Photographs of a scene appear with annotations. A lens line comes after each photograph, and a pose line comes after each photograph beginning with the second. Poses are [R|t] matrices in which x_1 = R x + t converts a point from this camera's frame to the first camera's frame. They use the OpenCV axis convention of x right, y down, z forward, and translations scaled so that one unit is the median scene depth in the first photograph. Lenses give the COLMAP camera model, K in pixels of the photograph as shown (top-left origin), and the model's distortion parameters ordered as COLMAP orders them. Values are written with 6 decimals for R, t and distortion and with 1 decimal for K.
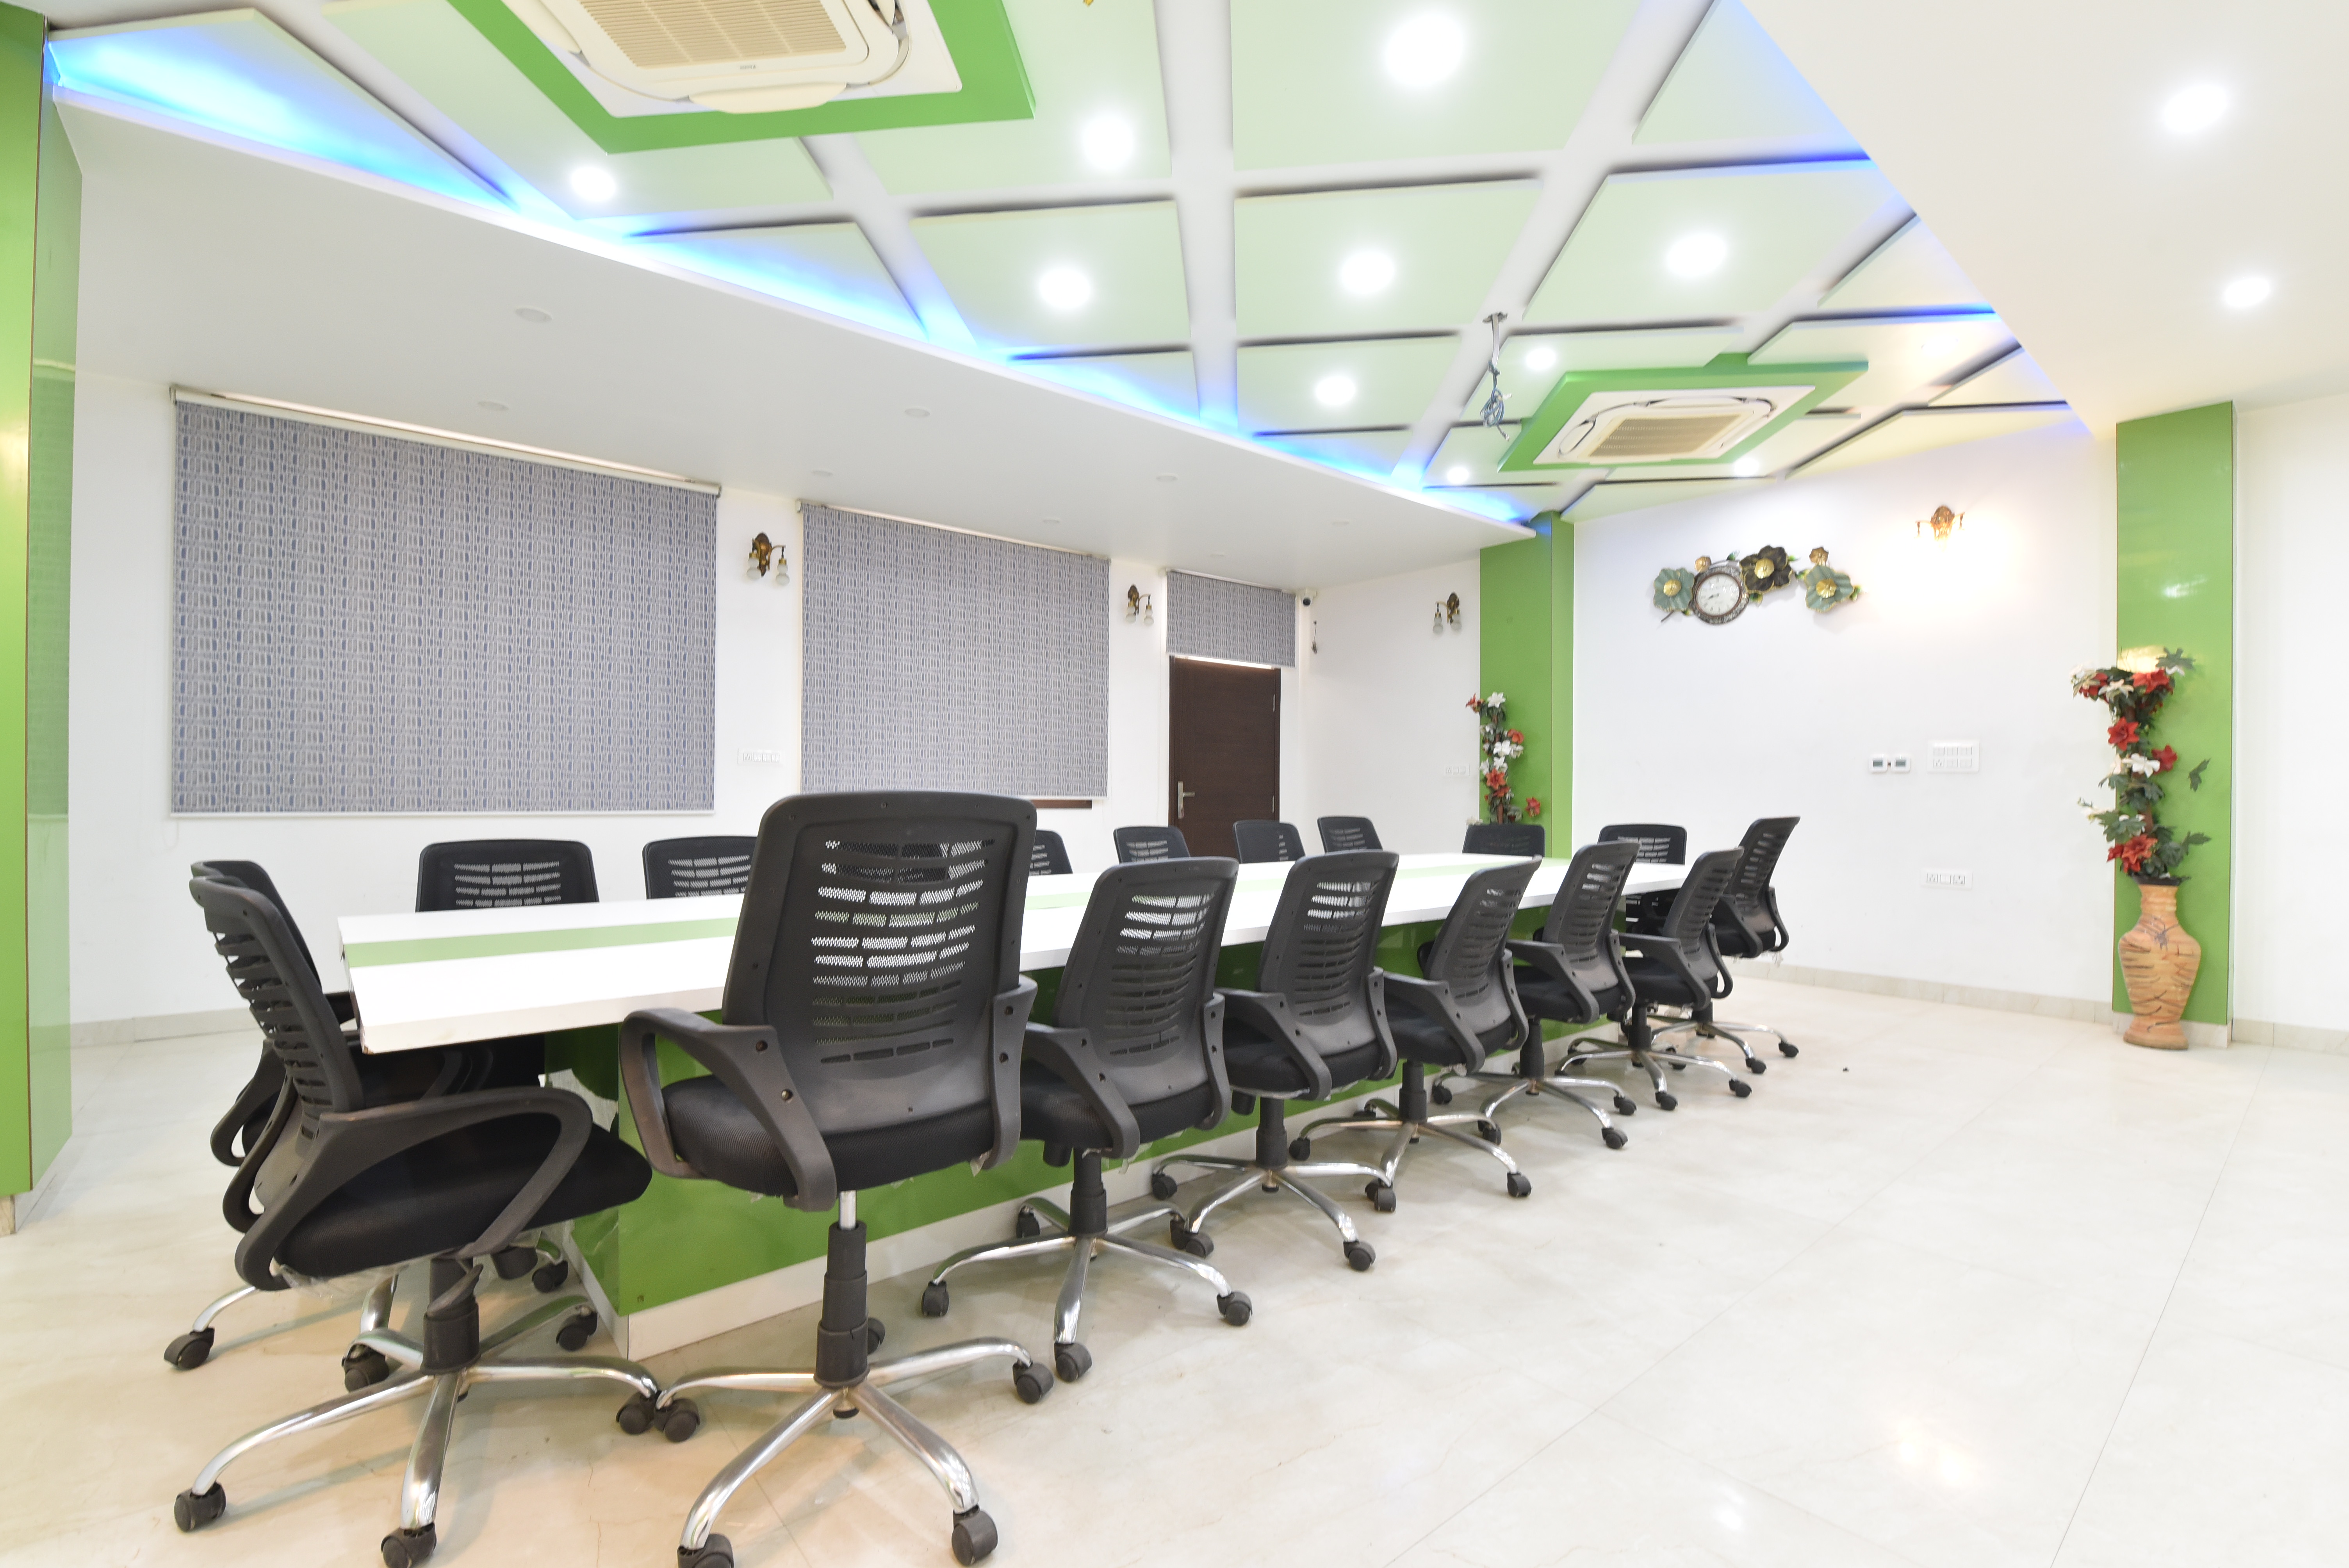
lens RADIAL K [[1038.3, 0, 1168.8], [0, 1038.3, 793.0], [0, 0, 1]] dist [-0.005188, -0.008790]
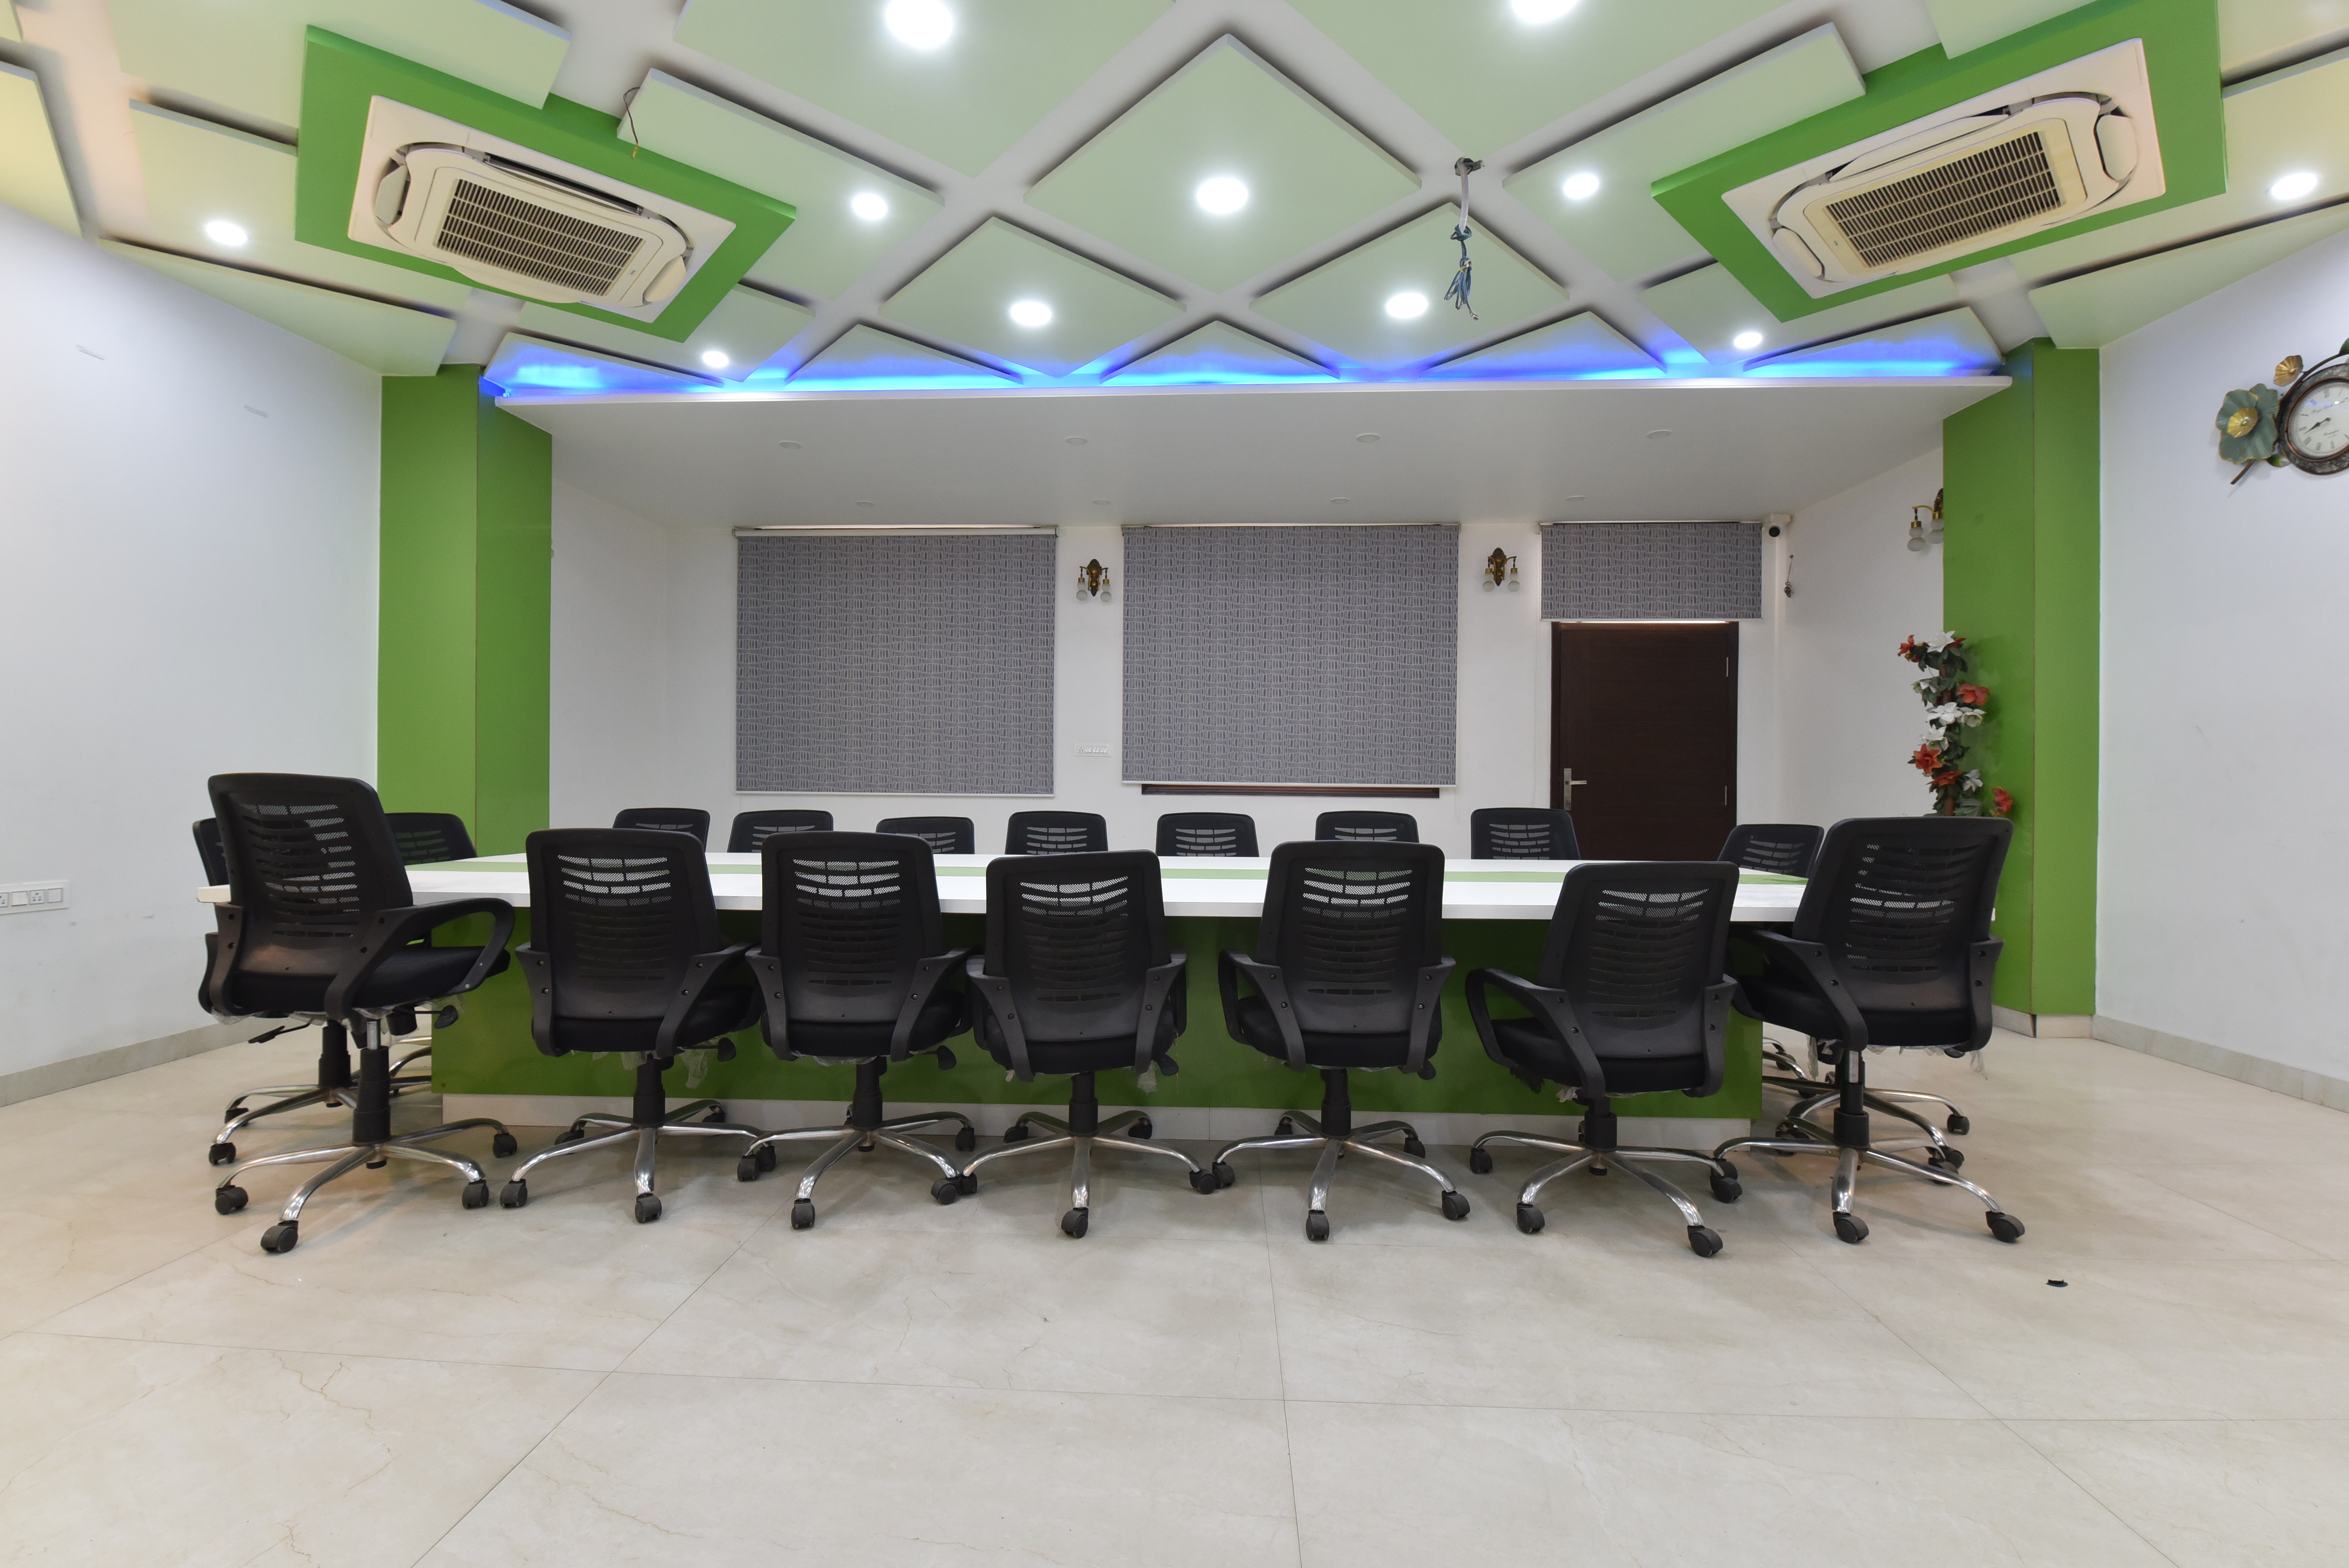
lens RADIAL K [[1038.3, 0, 1174.5], [0, 1038.3, 783.3], [0, 0, 1]] dist [-0.005188, -0.008790]
pose [[0.730555, 0.001715, -0.682852, 0.438262], [-0.001791, 0.999998, 0.000595, 0.002741], [0.682852, 0.000788, 0.730556, 0.182010]]
